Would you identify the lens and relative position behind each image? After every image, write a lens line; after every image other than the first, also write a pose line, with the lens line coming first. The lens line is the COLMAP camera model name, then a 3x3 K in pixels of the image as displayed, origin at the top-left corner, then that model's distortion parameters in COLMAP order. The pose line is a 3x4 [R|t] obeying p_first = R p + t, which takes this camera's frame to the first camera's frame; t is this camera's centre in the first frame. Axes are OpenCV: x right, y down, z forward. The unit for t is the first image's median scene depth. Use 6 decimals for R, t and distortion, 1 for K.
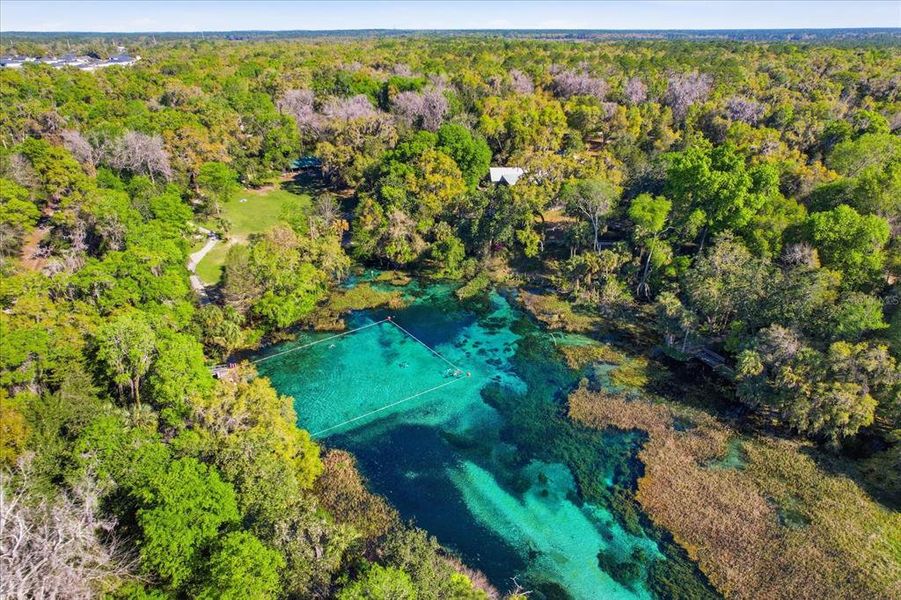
lens RADIAL K [[421.8, 0, 448.7], [0, 421.8, 286.6], [0, 0, 1]] dist [0.000345, -0.012045]
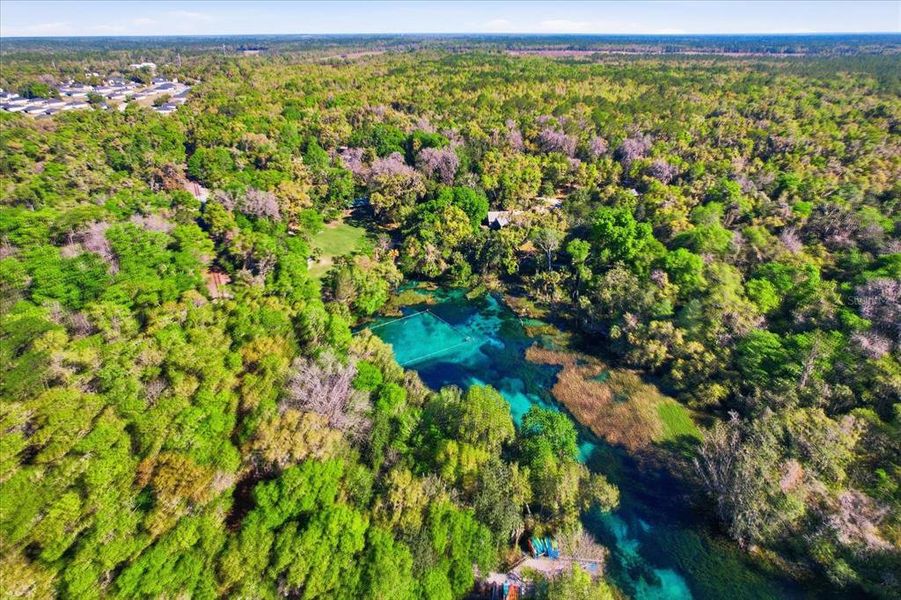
lens RADIAL K [[421.8, 0, 448.7], [0, 421.8, 286.6], [0, 0, 1]] dist [0.000345, -0.012045]
pose [[0.999961, 0.005696, -0.006687, -0.039972], [-0.005727, 0.999973, -0.004637, -0.012599], [0.006661, 0.004675, 0.999967, -0.667567]]
